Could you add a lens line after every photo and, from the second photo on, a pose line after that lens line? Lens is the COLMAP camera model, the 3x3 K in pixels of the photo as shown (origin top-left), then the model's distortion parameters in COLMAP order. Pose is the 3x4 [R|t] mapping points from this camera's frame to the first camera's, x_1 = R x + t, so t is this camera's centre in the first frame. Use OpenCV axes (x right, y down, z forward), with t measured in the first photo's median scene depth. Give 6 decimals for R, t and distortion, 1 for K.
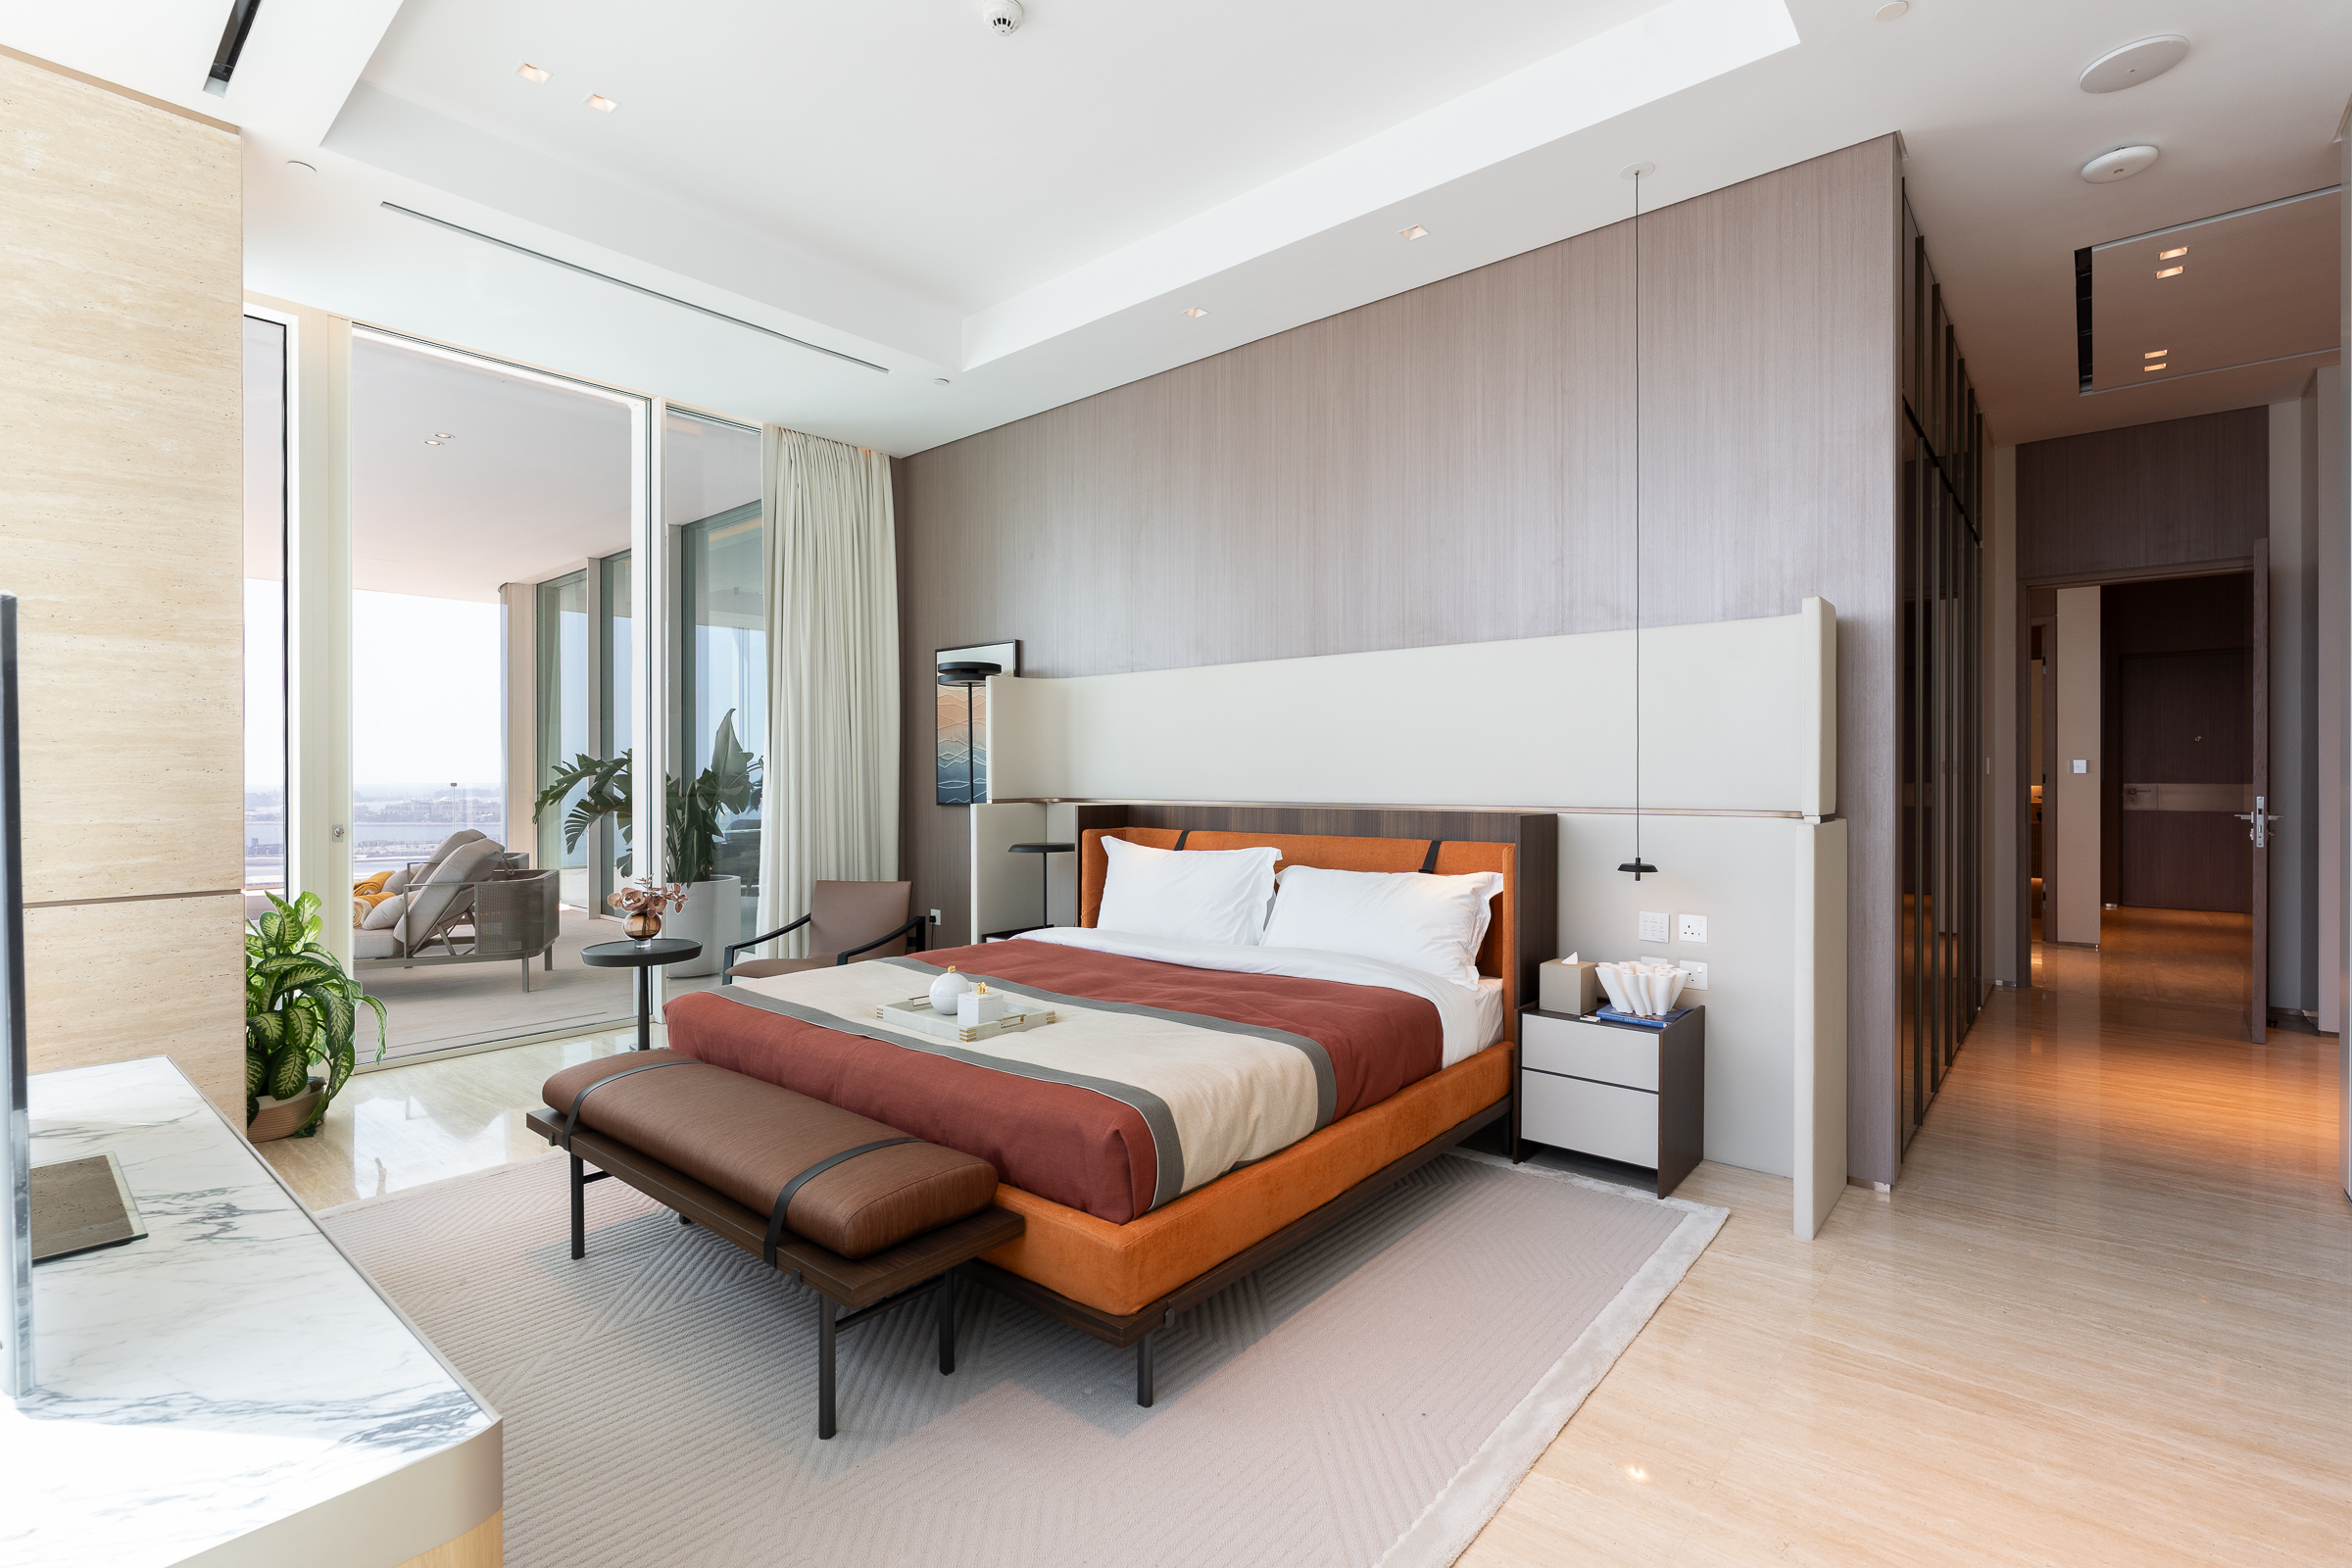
lens RADIAL K [[1076.1, 0, 1173.3], [0, 1076.1, 780.3], [0, 0, 1]] dist [-0.006340, 0.002397]
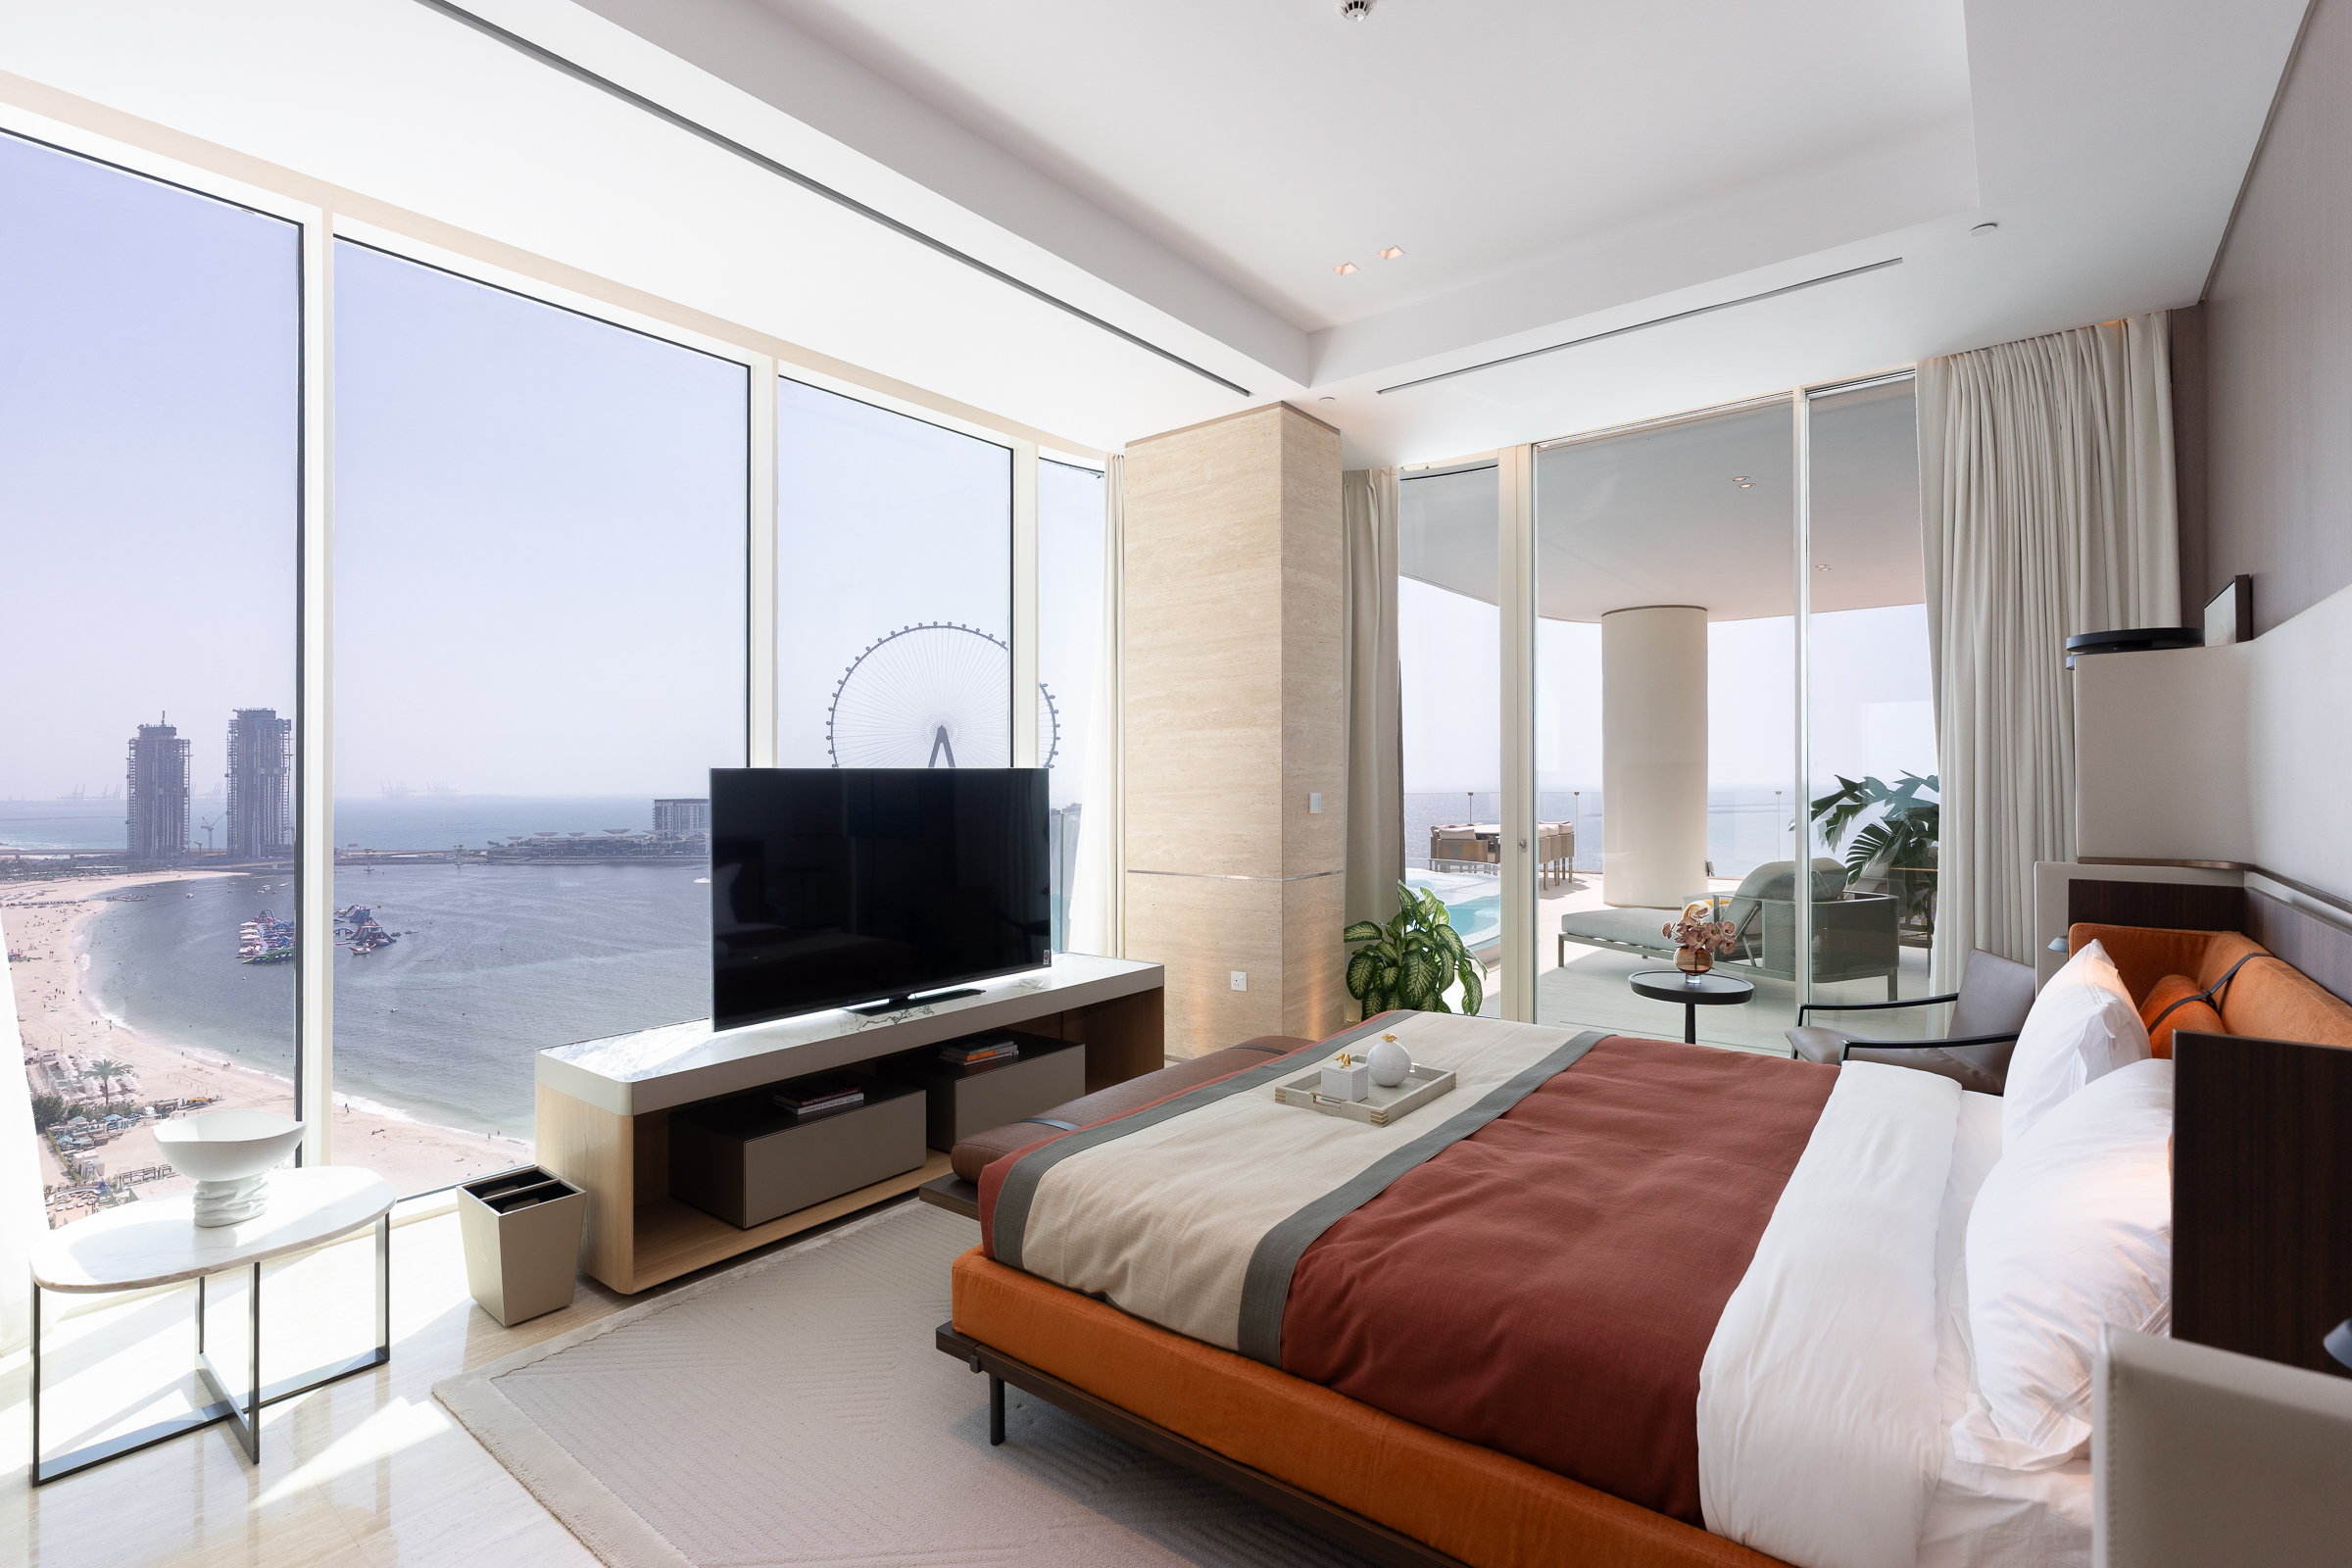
lens RADIAL K [[1076.1, 0, 1179.9], [0, 1076.1, 773.8], [0, 0, 1]] dist [-0.006340, 0.002397]
pose [[0.038271, -0.003637, -0.999261, 0.922728], [0.002399, 0.999991, -0.003548, -0.063779], [0.999264, -0.002261, 0.038280, 1.013575]]
